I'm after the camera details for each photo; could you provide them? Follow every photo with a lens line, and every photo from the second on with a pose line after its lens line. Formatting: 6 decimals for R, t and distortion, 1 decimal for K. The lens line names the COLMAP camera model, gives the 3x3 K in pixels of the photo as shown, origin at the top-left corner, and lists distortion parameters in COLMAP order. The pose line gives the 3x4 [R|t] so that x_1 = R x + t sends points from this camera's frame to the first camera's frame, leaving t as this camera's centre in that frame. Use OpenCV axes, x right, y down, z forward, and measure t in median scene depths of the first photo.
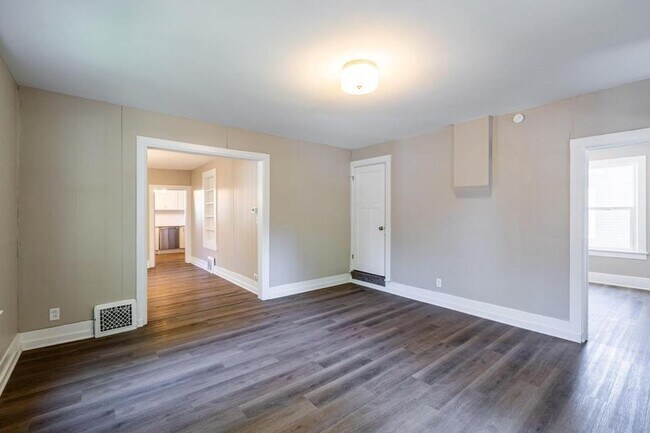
lens RADIAL K [[289.6, 0, 322.2], [0, 289.6, 215.8], [0, 0, 1]] dist [-0.003897, -0.000154]
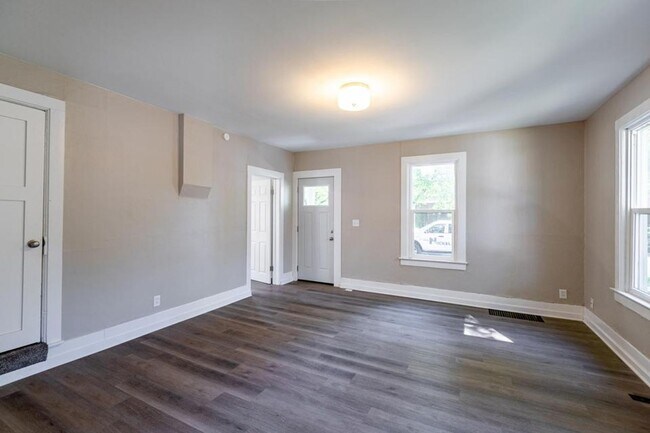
lens RADIAL K [[289.6, 0, 322.4], [0, 289.6, 215.3], [0, 0, 1]] dist [-0.003897, -0.000154]
pose [[-0.399909, -0.006920, 0.916529, -0.676022], [-0.000450, 0.999973, 0.007353, -0.011700], [-0.916555, 0.002528, -0.399901, 1.207781]]
